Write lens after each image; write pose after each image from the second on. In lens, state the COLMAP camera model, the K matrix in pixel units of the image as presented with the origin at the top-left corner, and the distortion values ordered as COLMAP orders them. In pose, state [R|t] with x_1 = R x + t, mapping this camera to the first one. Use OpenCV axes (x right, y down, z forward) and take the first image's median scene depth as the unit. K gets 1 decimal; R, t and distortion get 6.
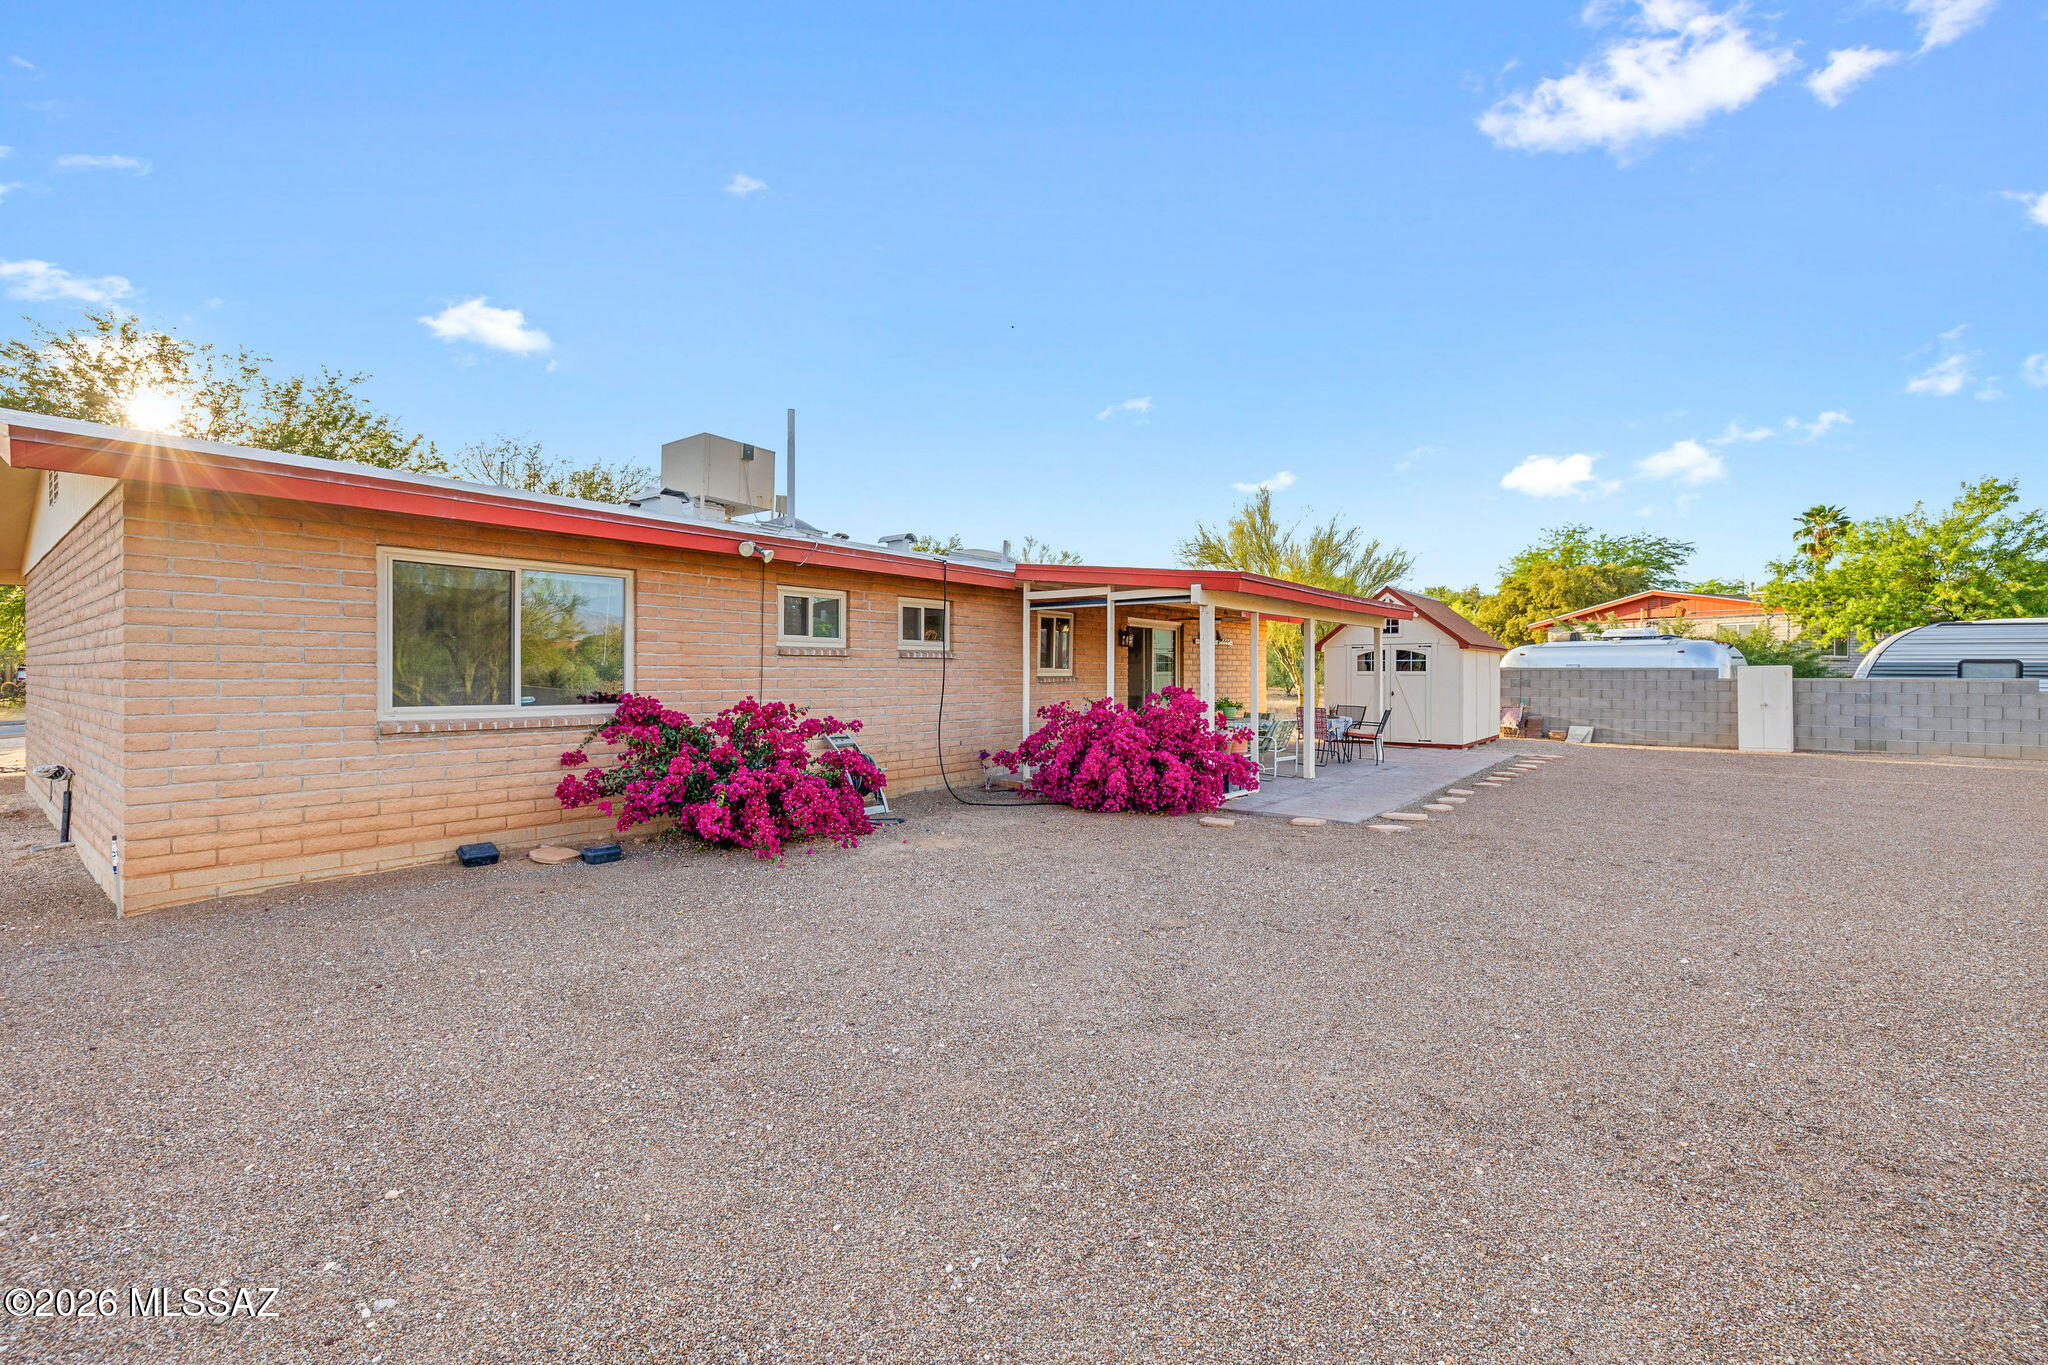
lens RADIAL K [[856.6, 0, 1032.8], [0, 856.6, 681.2], [0, 0, 1]] dist [0.000679, -0.000539]
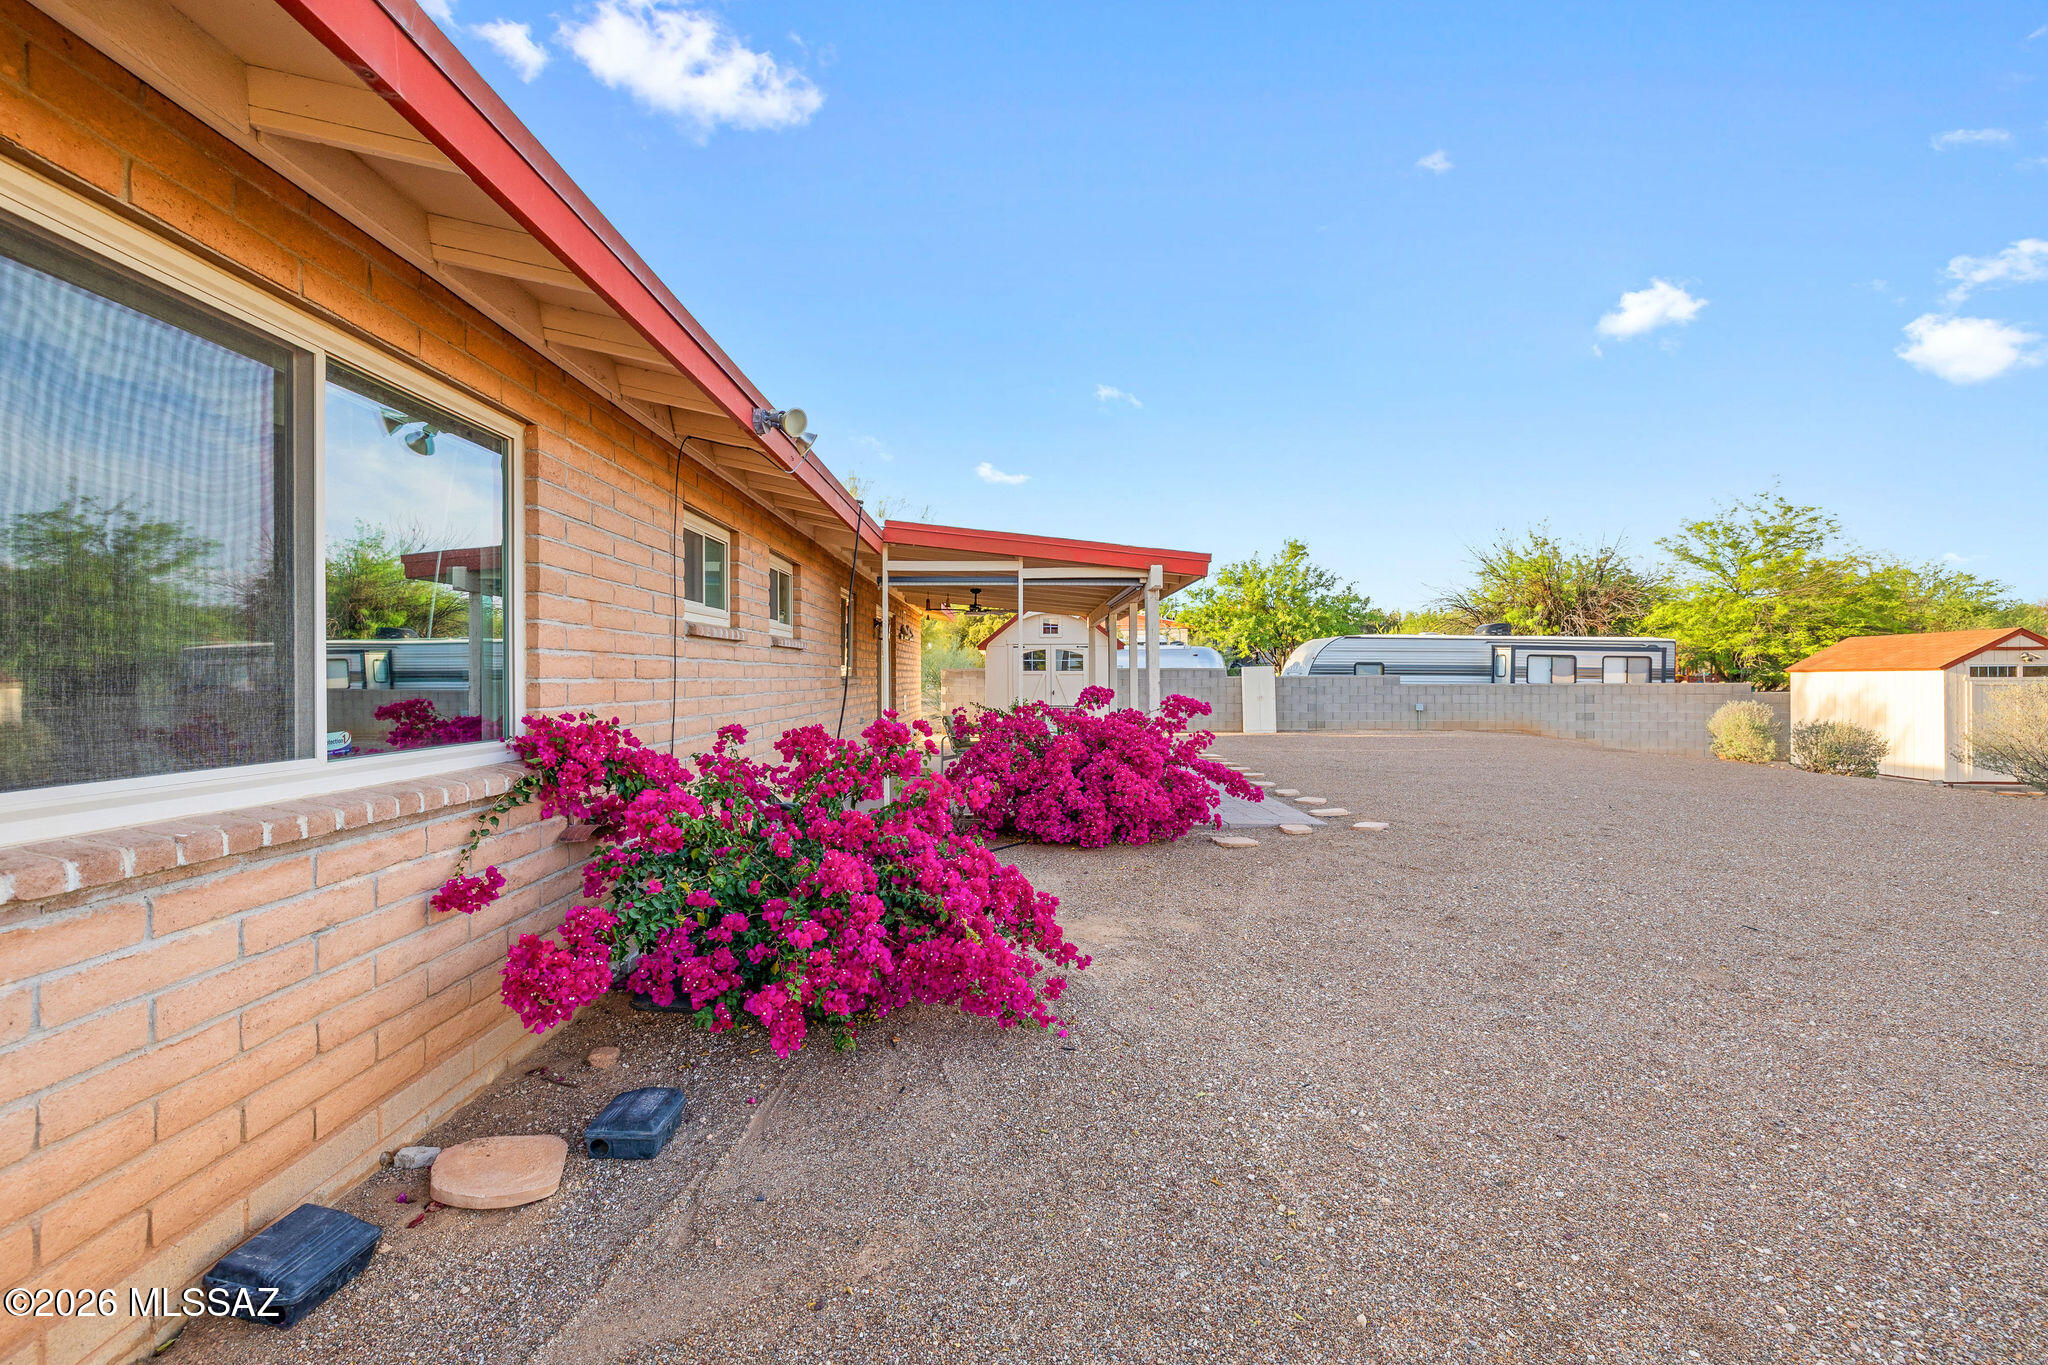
lens RADIAL K [[856.6, 0, 1032.8], [0, 856.6, 681.2], [0, 0, 1]] dist [0.000679, -0.000539]
pose [[0.774514, -0.008539, 0.632499, -0.402353], [0.010922, 0.999940, 0.000126, 0.000443], [-0.632462, 0.006811, 0.774562, 0.380943]]
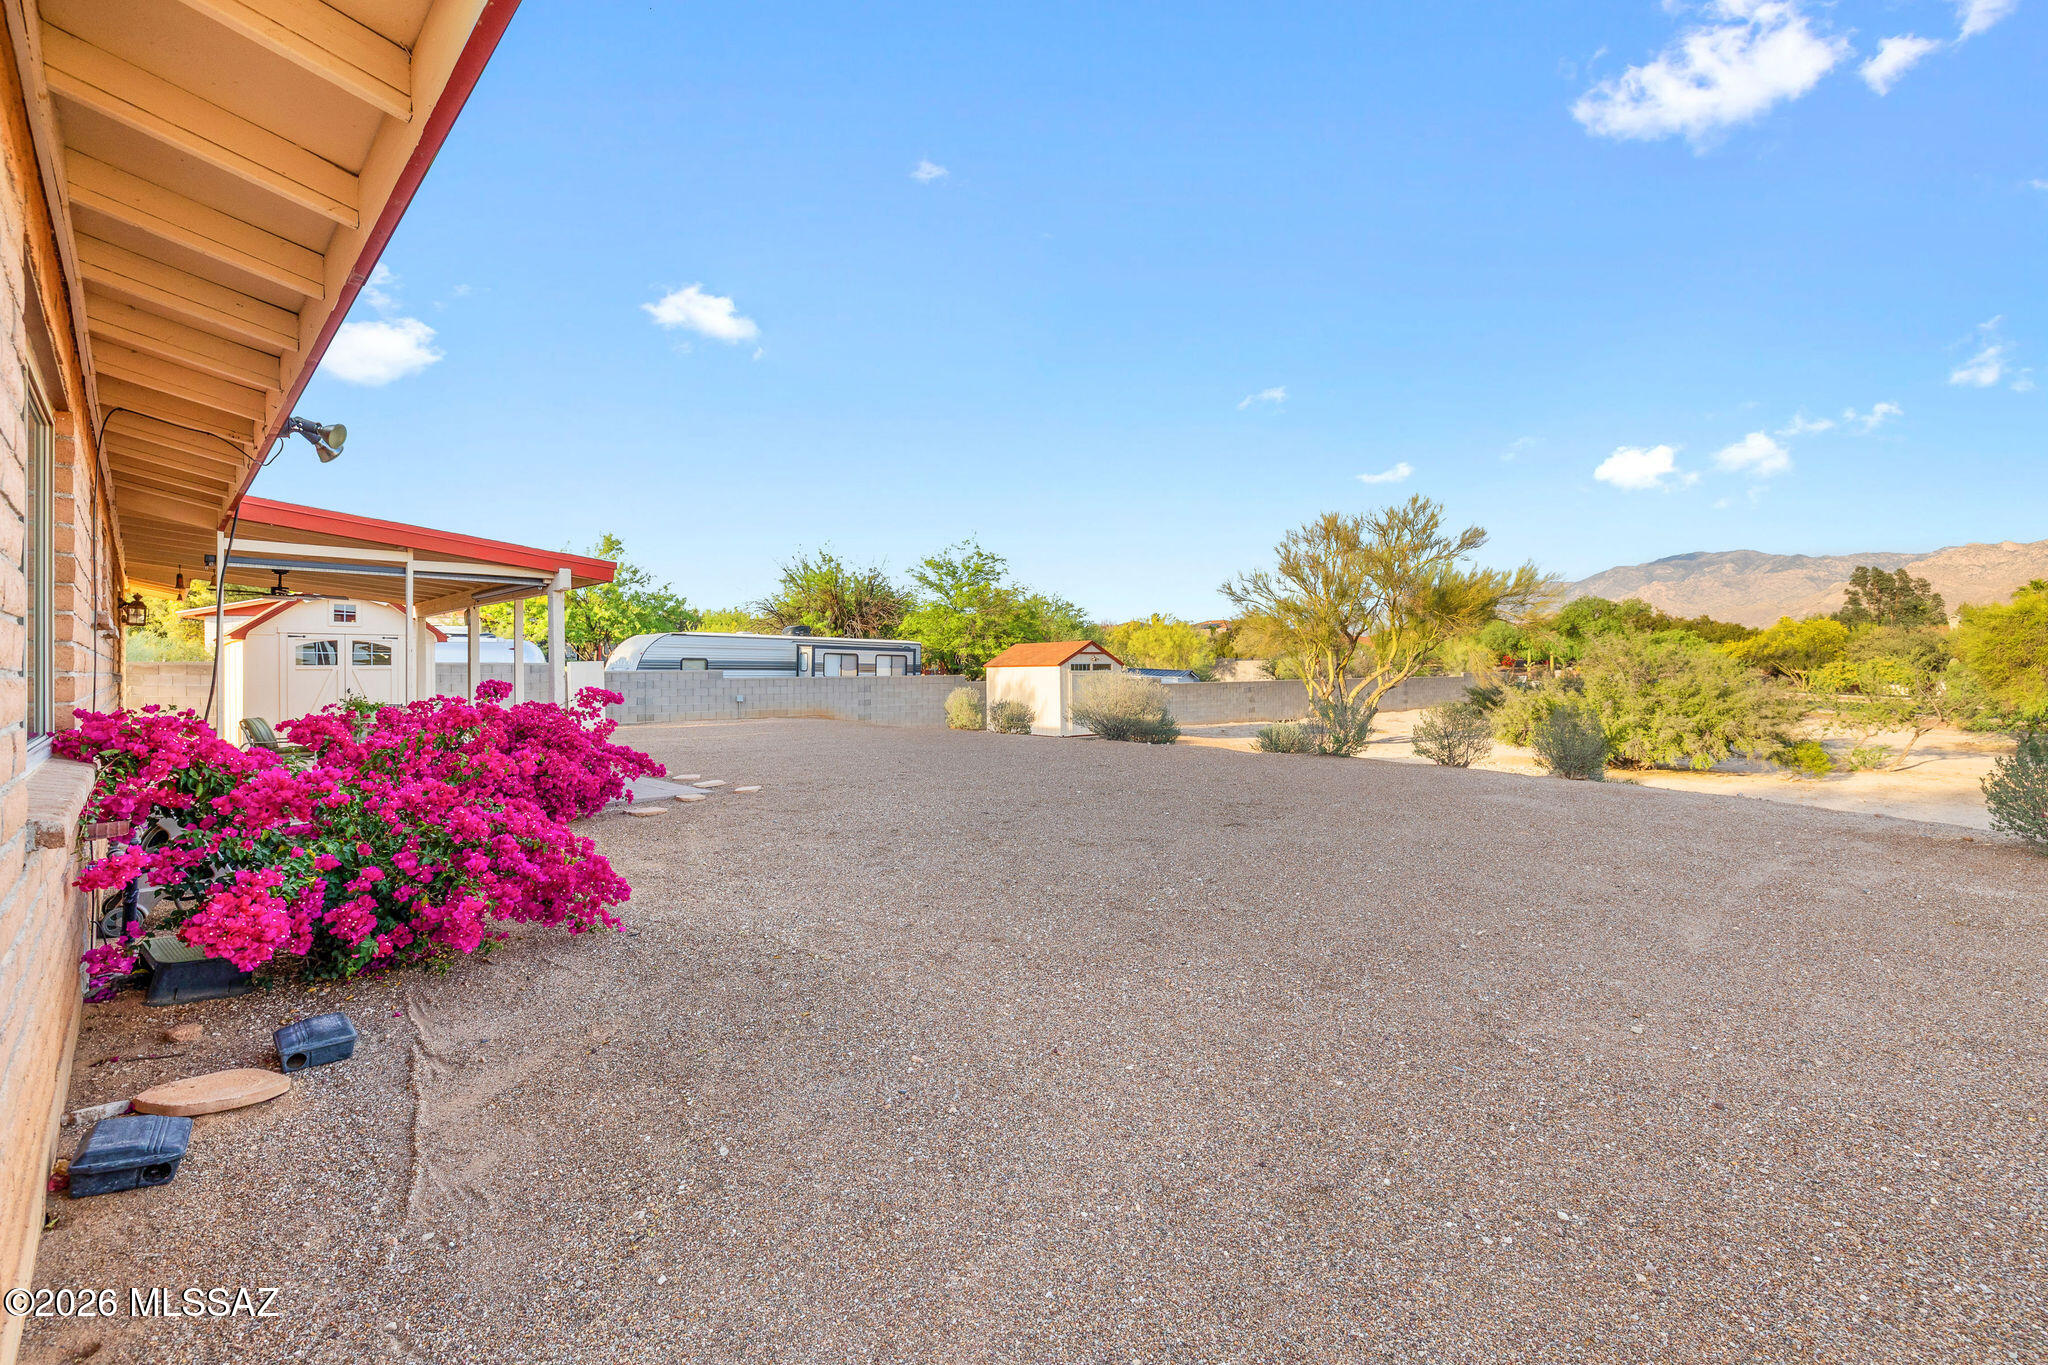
lens RADIAL K [[856.6, 0, 1032.8], [0, 856.6, 681.2], [0, 0, 1]] dist [0.000679, -0.000539]
pose [[0.100914, -0.017712, 0.994737, -0.623210], [0.014587, 0.999760, 0.016322, 0.000879], [-0.994788, 0.012863, 0.101149, 0.365820]]
